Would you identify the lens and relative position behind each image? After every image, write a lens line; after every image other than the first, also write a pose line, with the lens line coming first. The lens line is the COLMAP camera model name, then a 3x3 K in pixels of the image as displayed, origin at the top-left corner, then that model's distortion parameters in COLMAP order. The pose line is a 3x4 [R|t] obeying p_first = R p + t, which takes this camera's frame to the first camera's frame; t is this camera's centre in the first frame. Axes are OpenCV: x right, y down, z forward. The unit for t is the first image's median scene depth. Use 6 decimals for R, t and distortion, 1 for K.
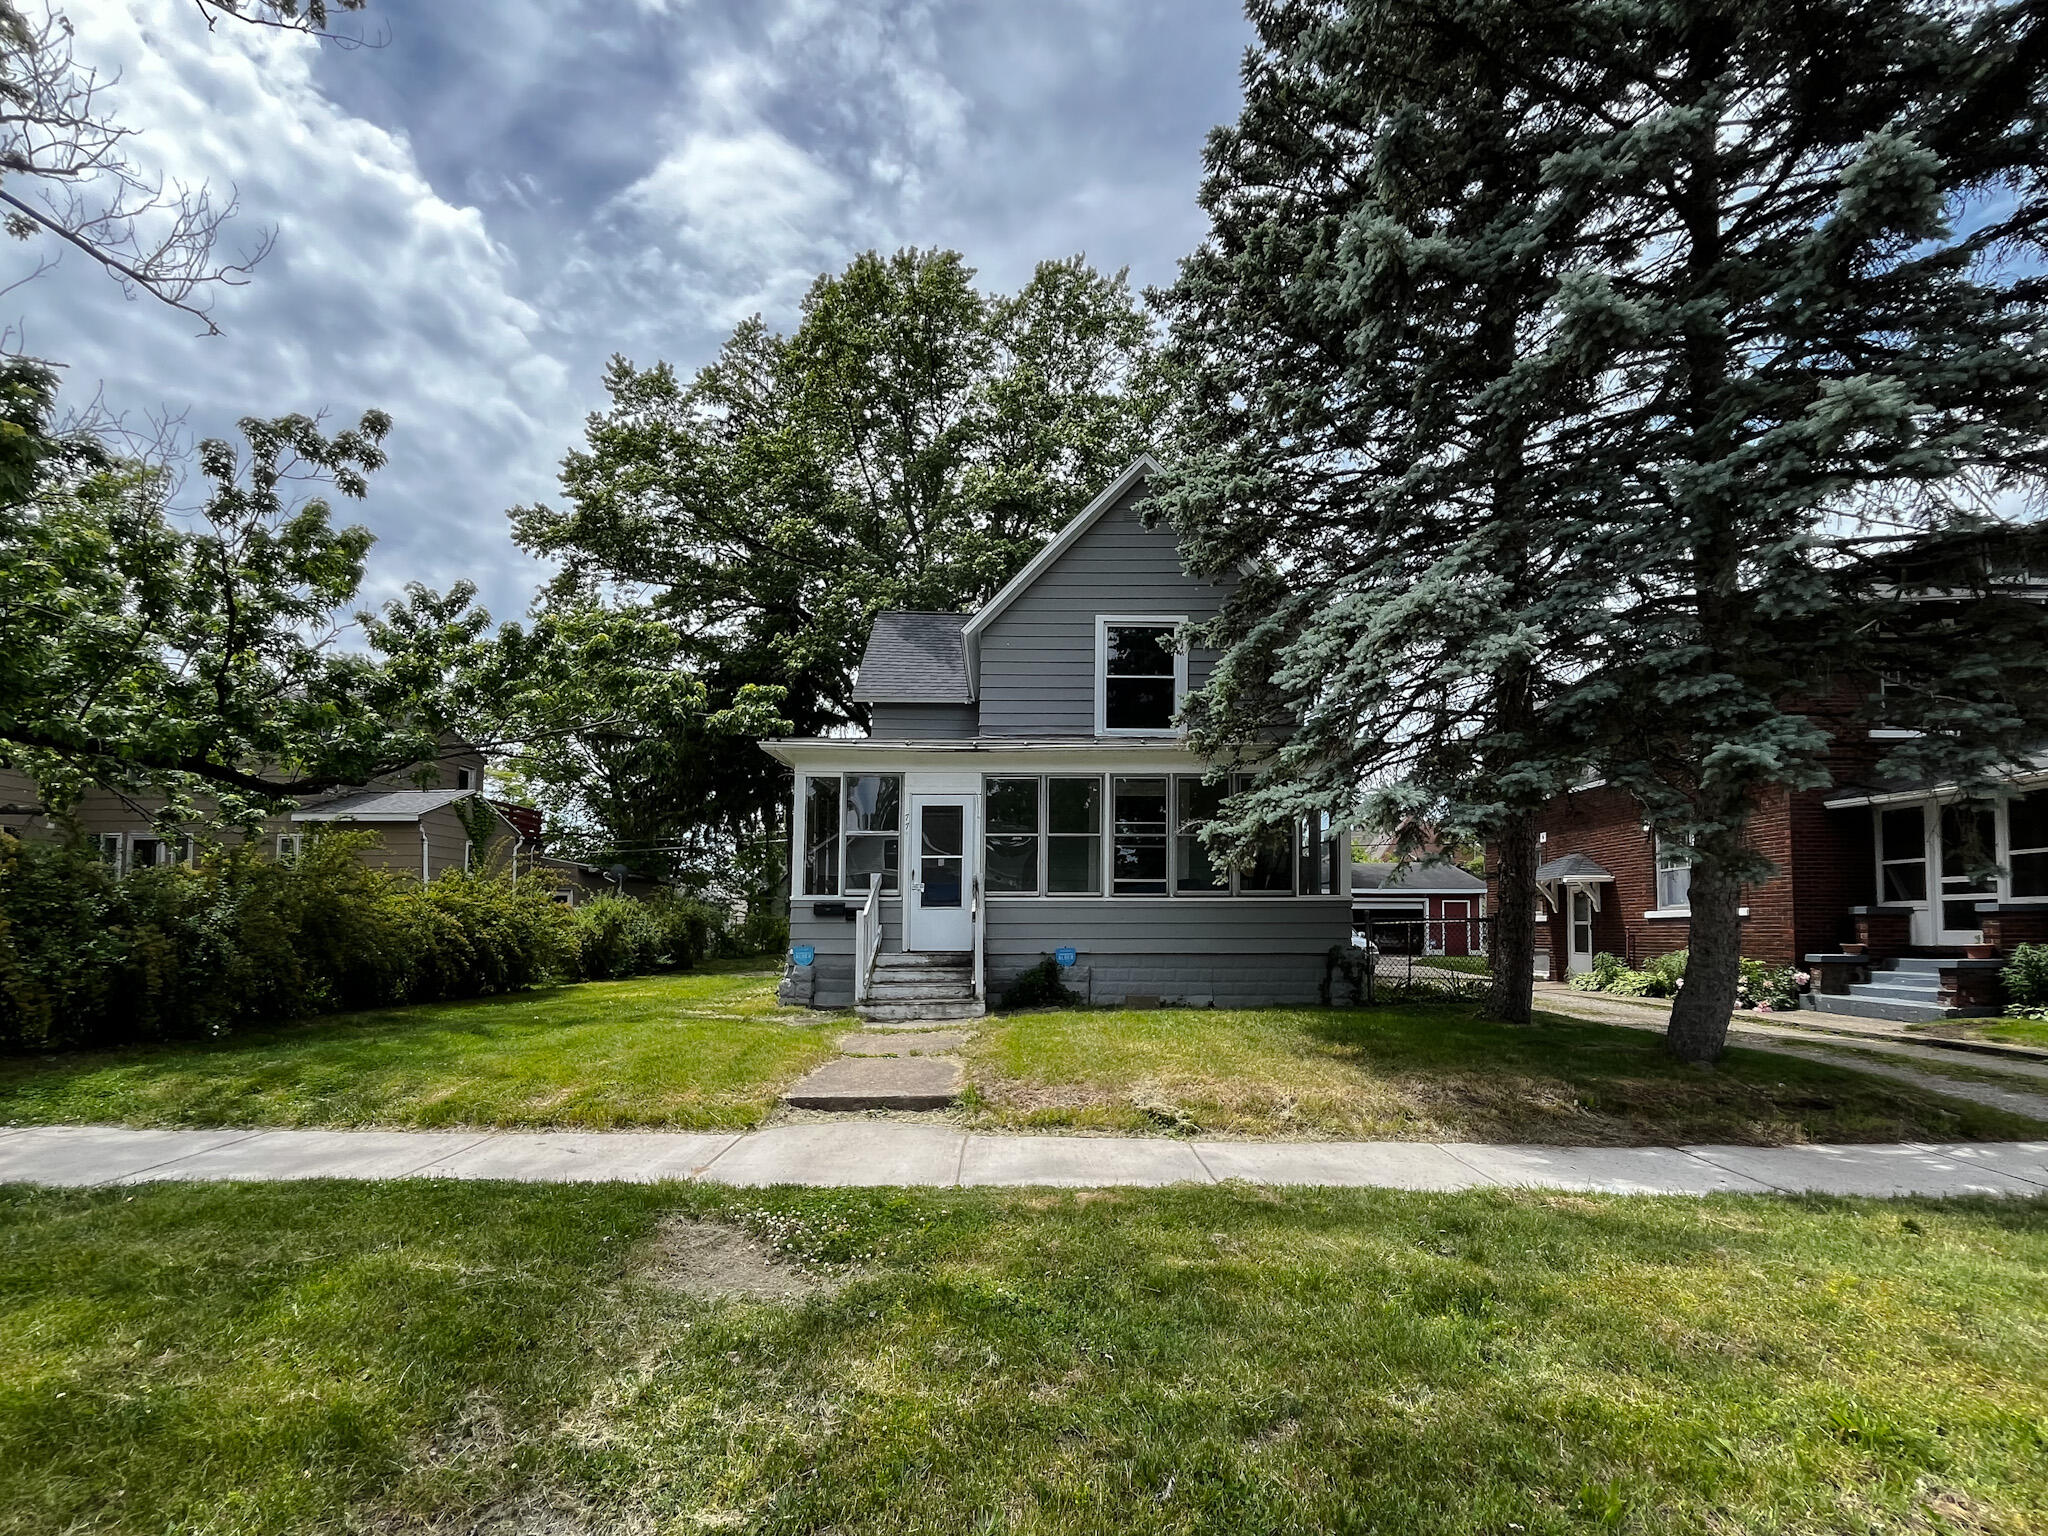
lens RADIAL K [[883.7, 0, 1023.7], [0, 883.7, 890.3], [0, 0, 1]] dist [-0.002212, -0.000652]
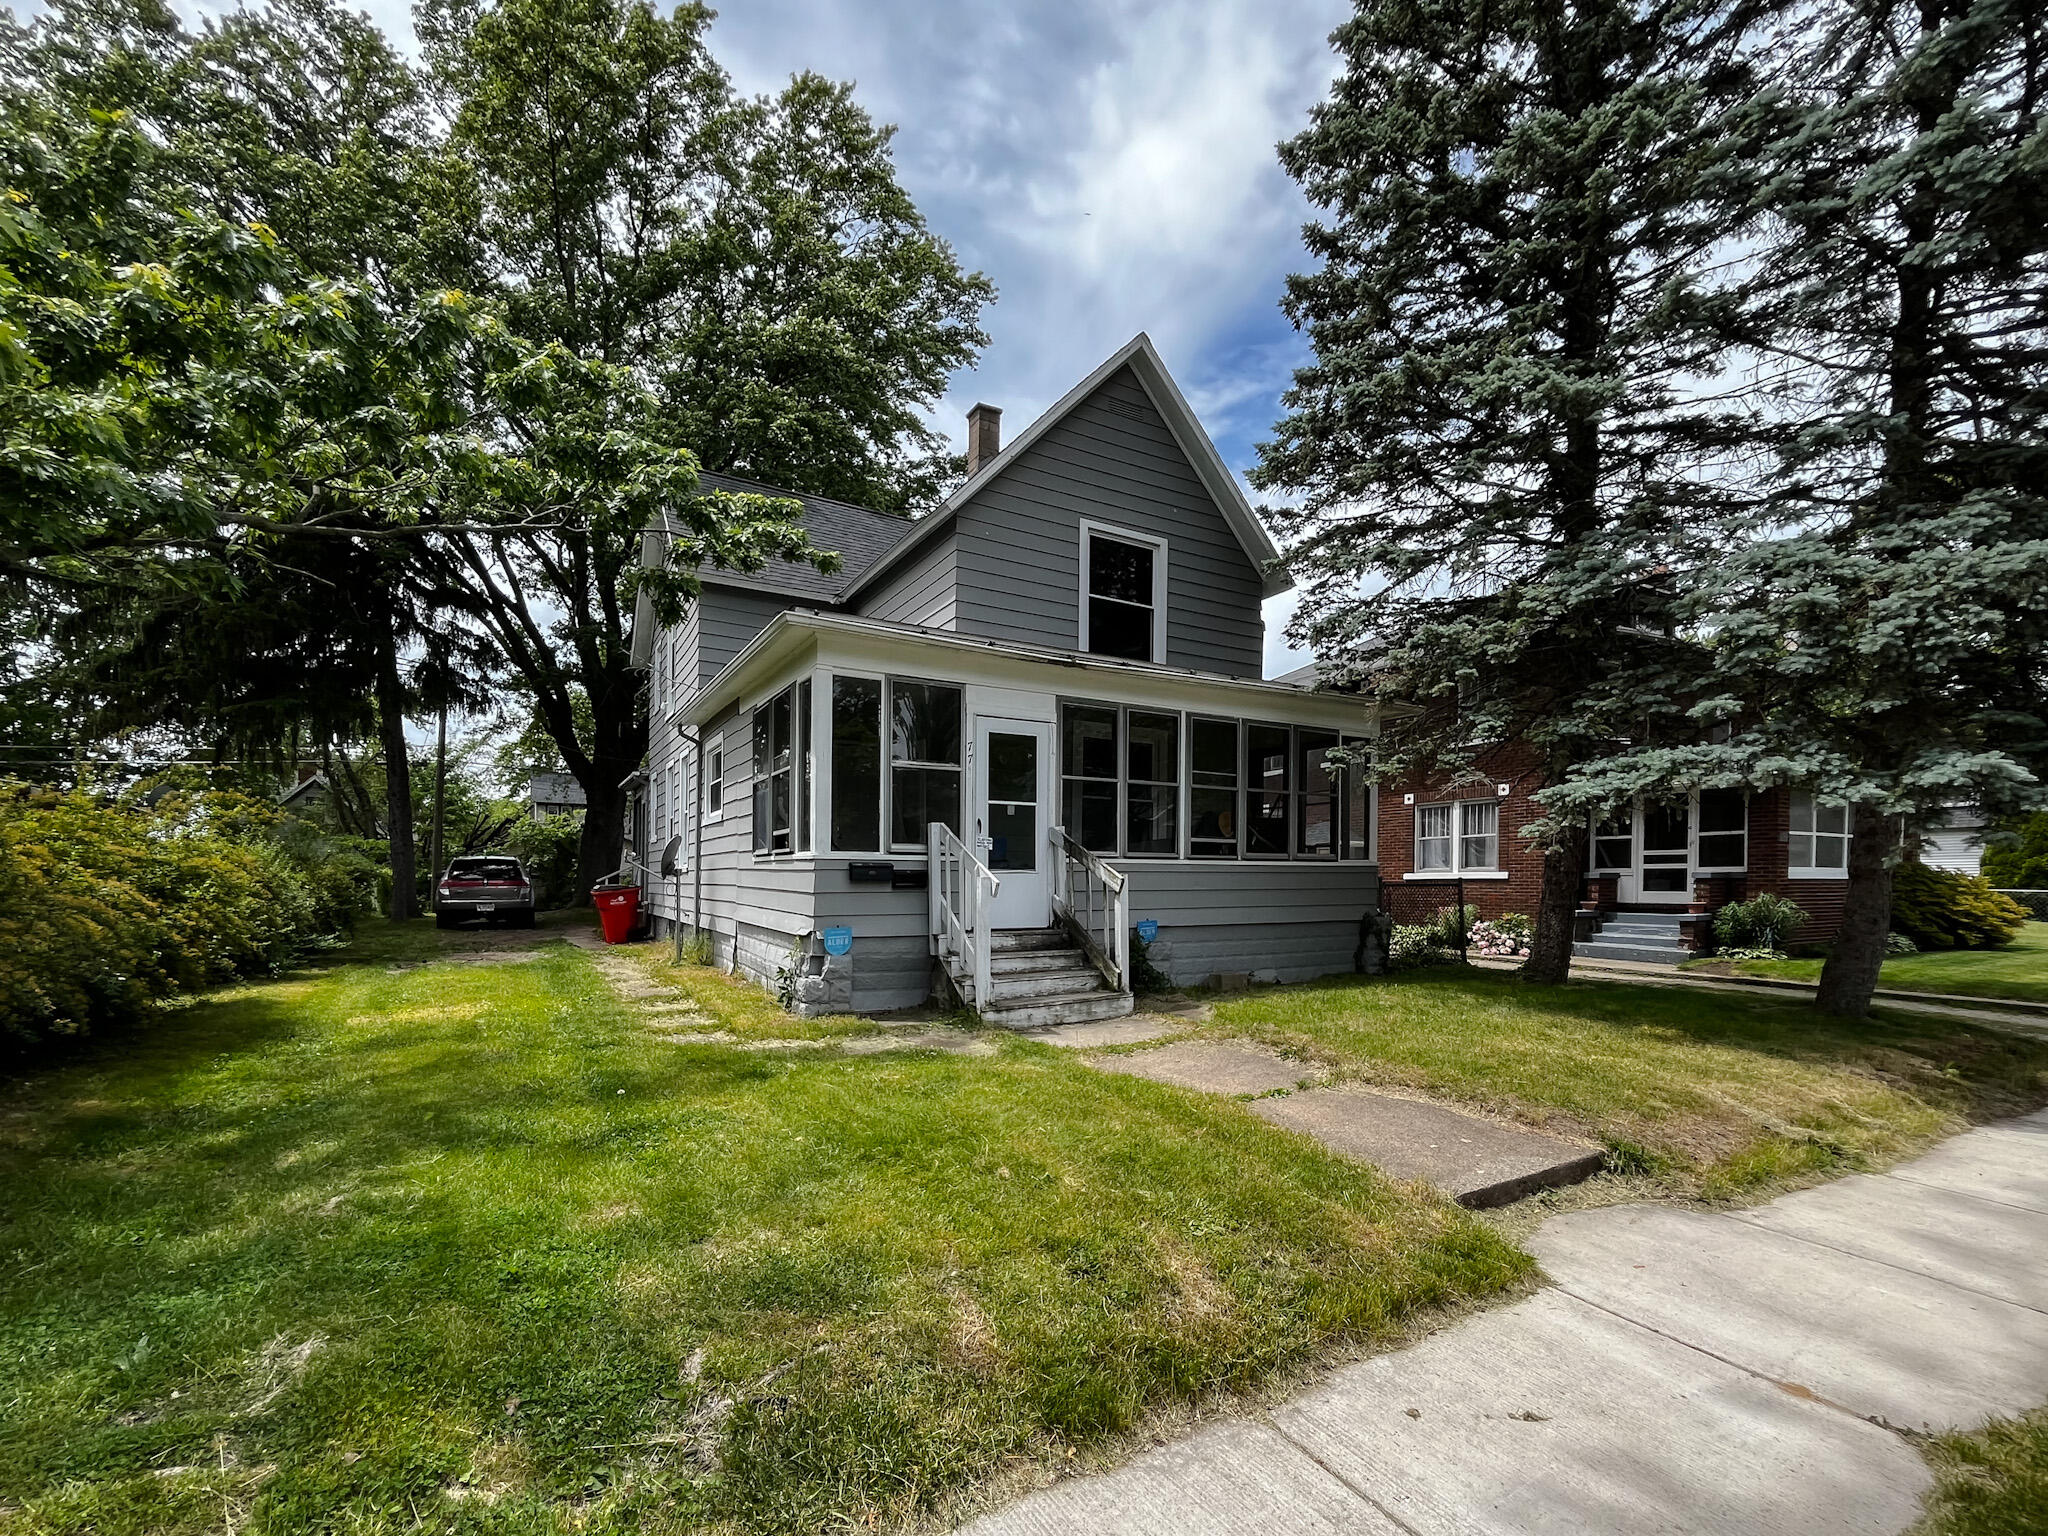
lens RADIAL K [[883.7, 0, 1023.7], [0, 883.7, 890.3], [0, 0, 1]] dist [-0.002212, -0.000652]
pose [[0.873895, -0.005067, 0.486088, -0.446802], [-0.021806, 0.998531, 0.049612, -0.001289], [-0.485625, -0.053955, 0.872500, 0.337623]]
